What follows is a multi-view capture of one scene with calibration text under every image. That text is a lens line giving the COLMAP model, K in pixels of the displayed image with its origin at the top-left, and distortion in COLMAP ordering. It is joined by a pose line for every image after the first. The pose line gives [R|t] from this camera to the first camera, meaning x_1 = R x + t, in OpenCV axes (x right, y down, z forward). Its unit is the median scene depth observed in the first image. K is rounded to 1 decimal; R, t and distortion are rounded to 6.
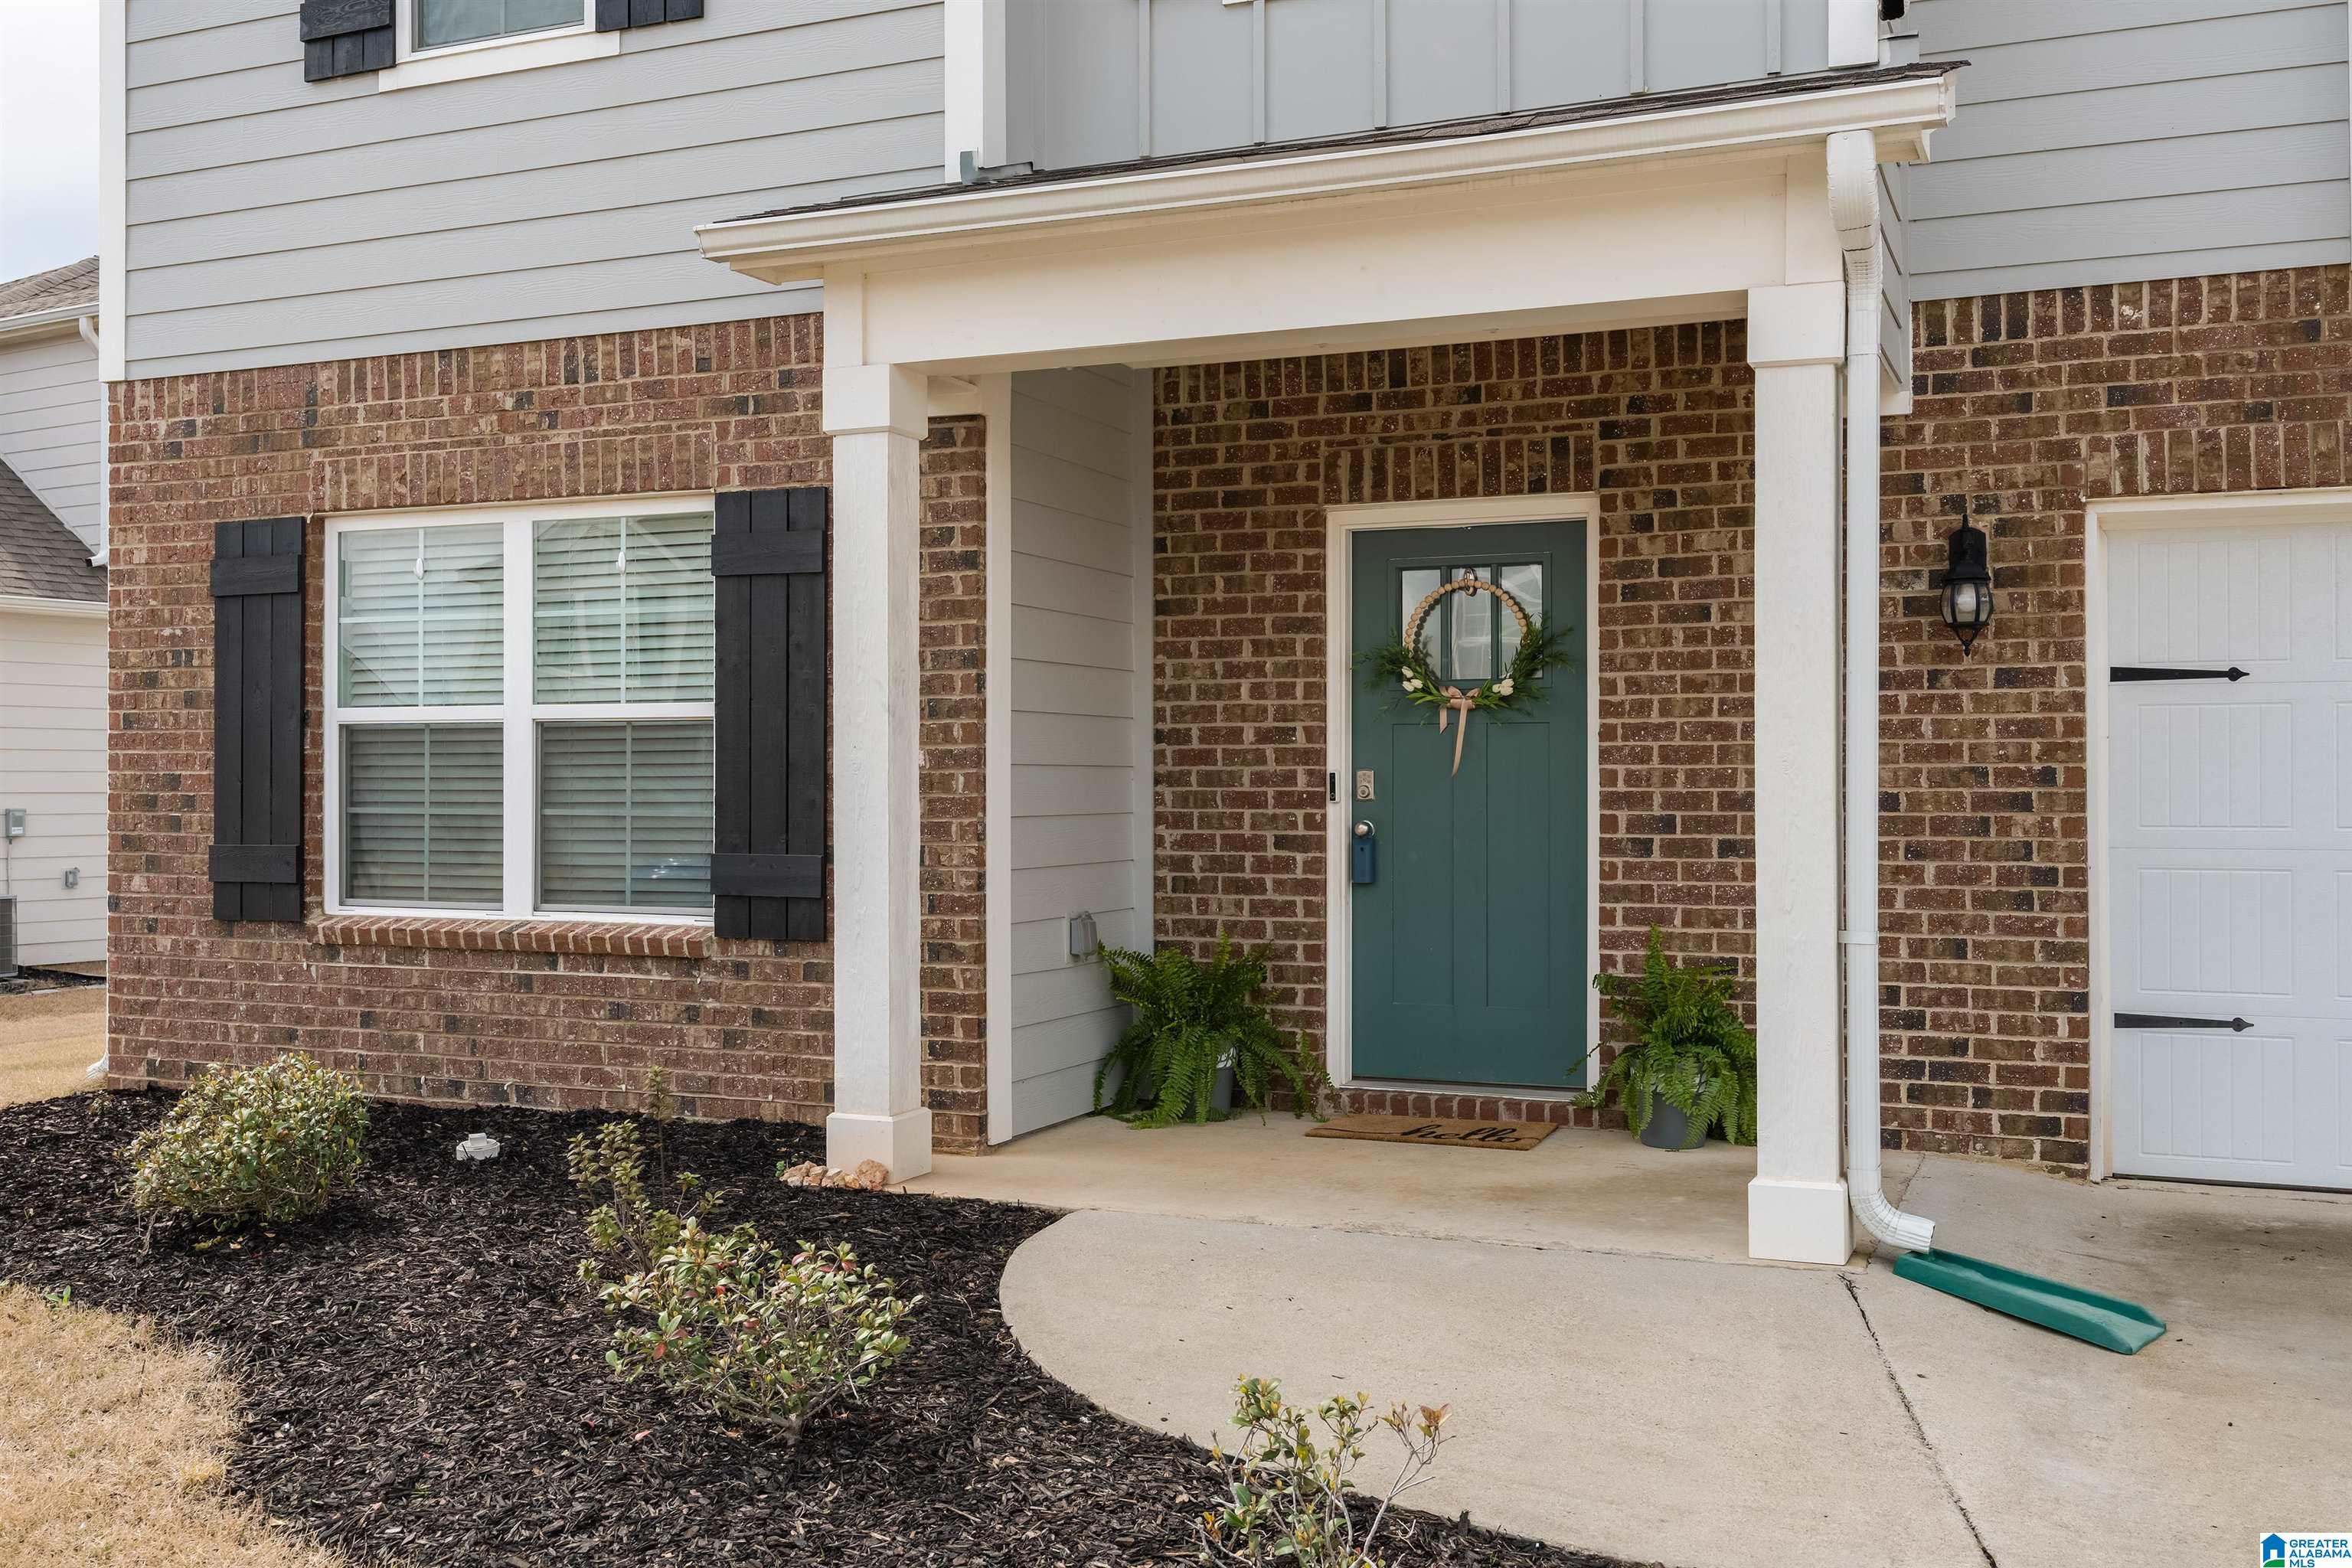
lens RADIAL K [[2147.6, 0, 1196.8], [0, 2147.6, 758.3], [0, 0, 1]] dist [0.014597, 0.000000]
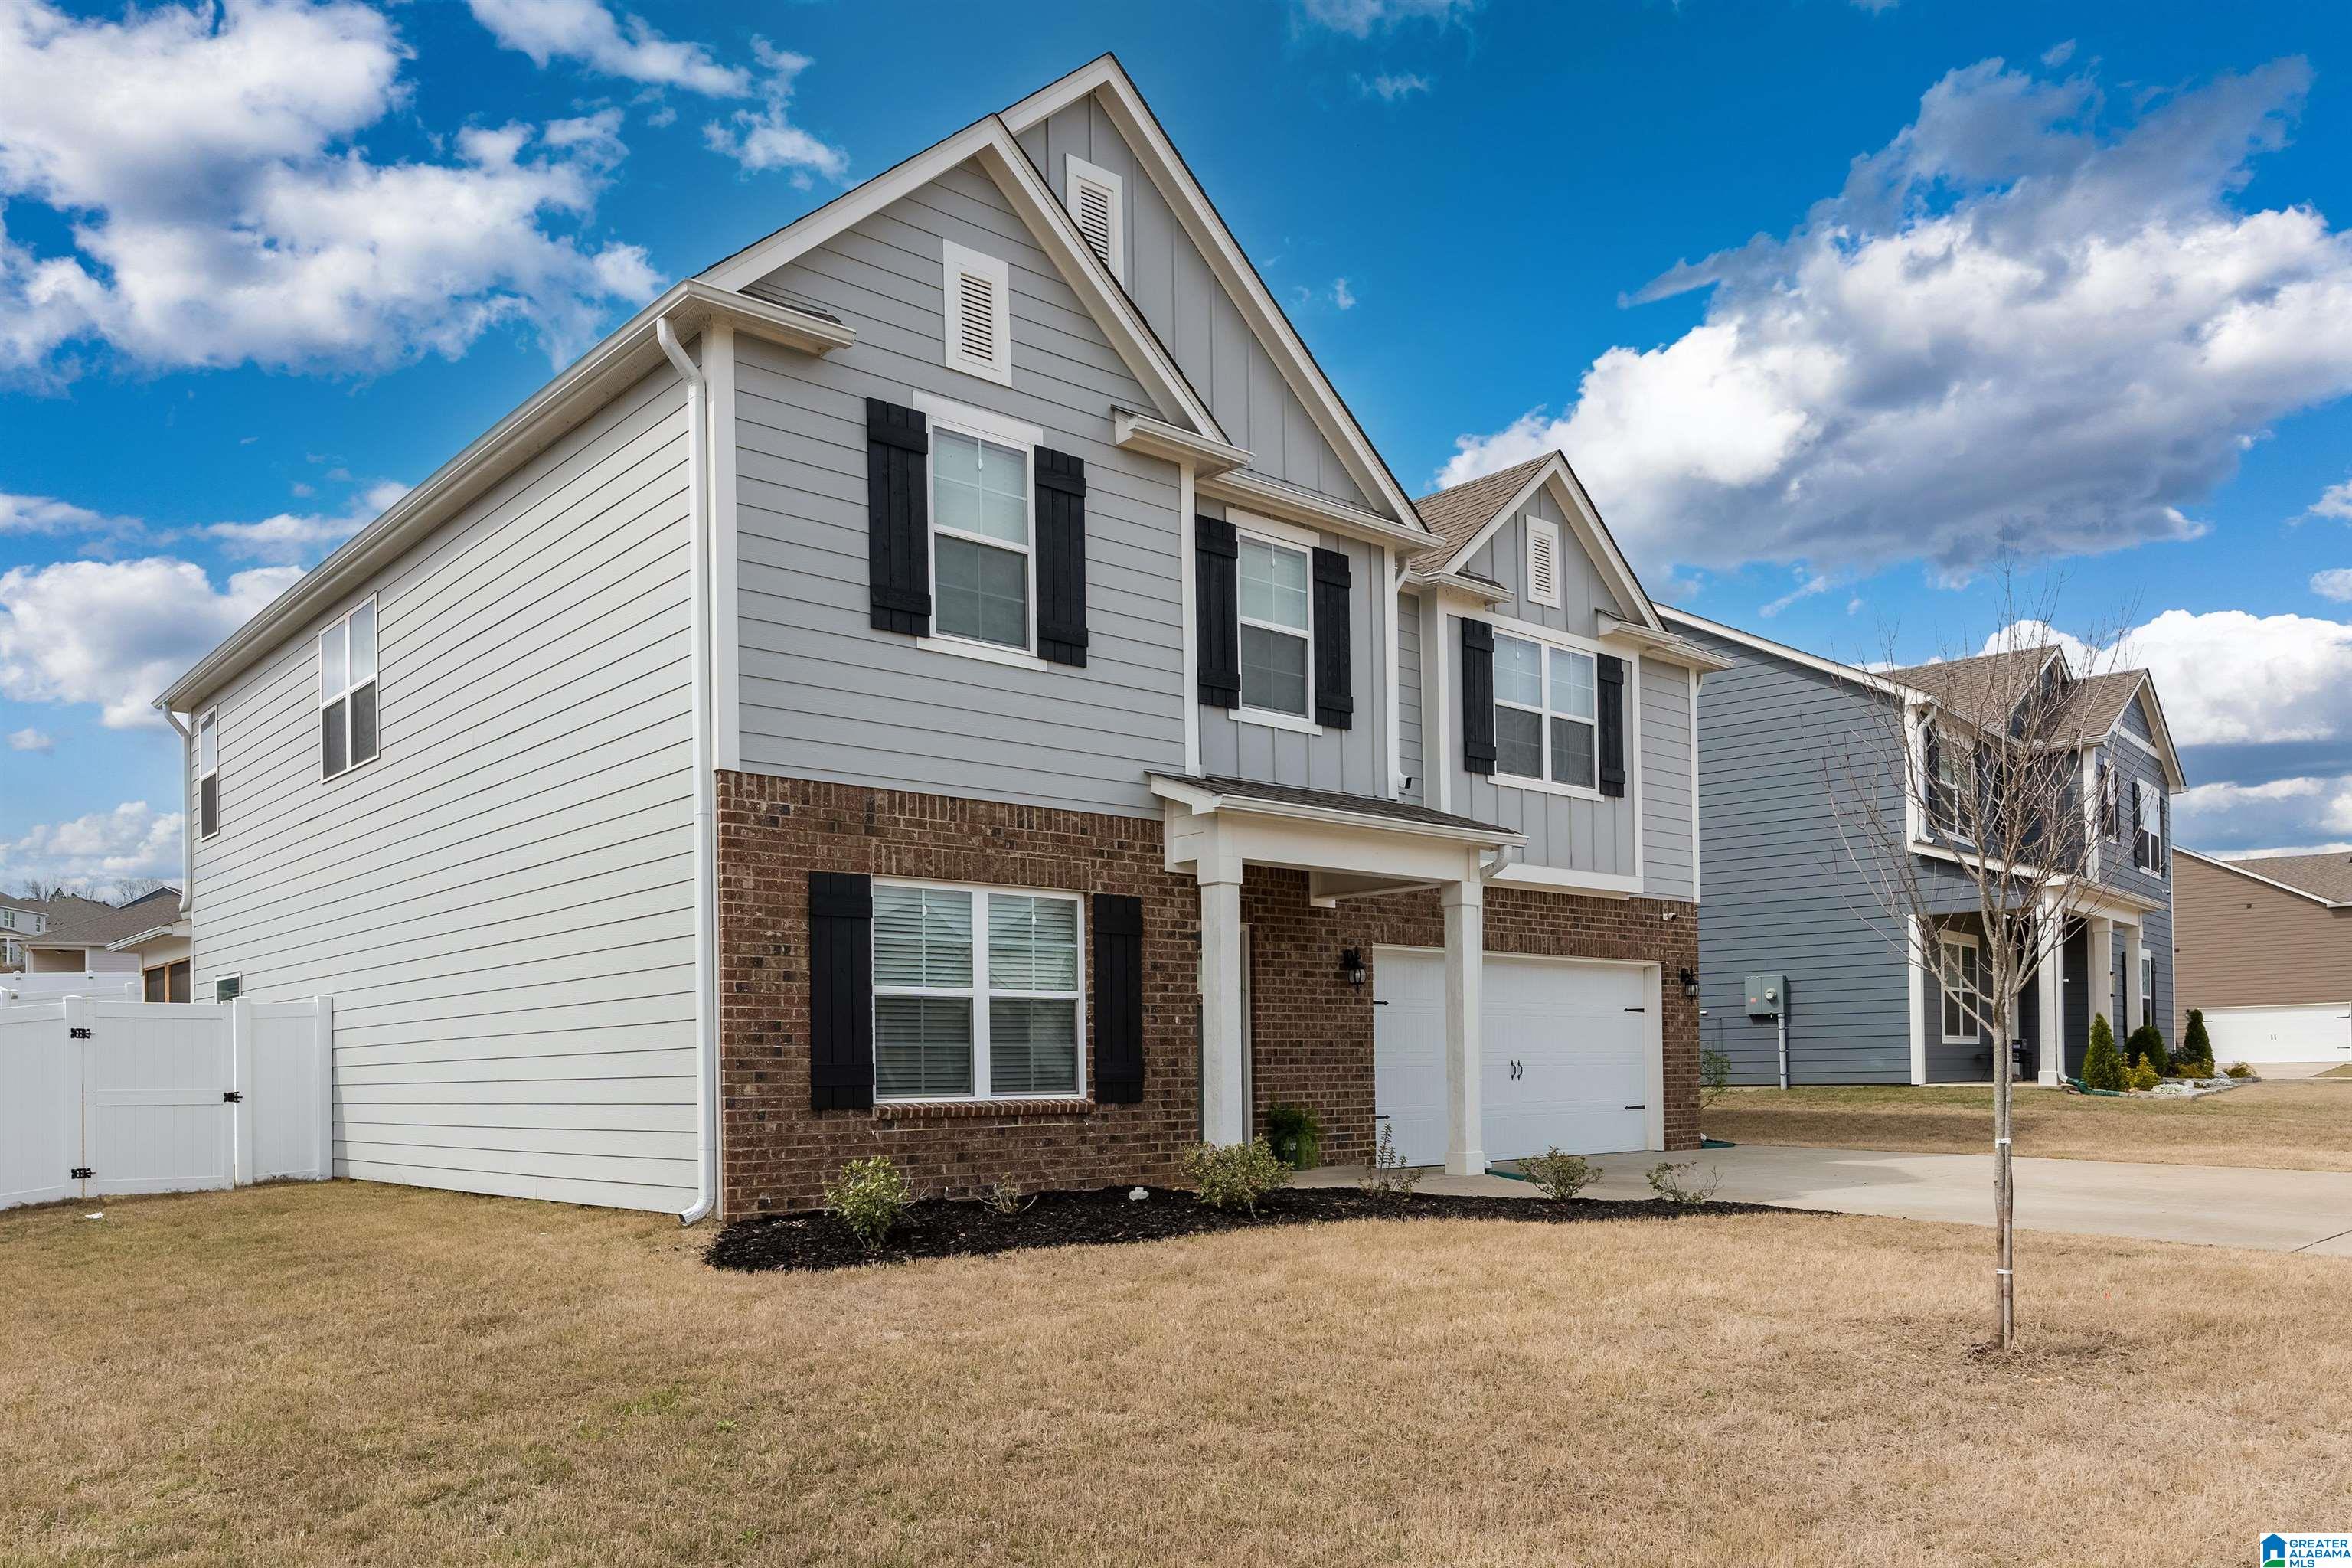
lens RADIAL K [[1717.0, 0, 1215.1], [0, 1717.0, 1065.8], [0, 0, 1]] dist [-0.045412, 0.003729]
pose [[0.415167, 0.000246, 0.909745, -1.621422], [0.004501, 0.999987, -0.002324, 0.048471], [-0.909734, 0.005059, 0.415161, 0.179006]]
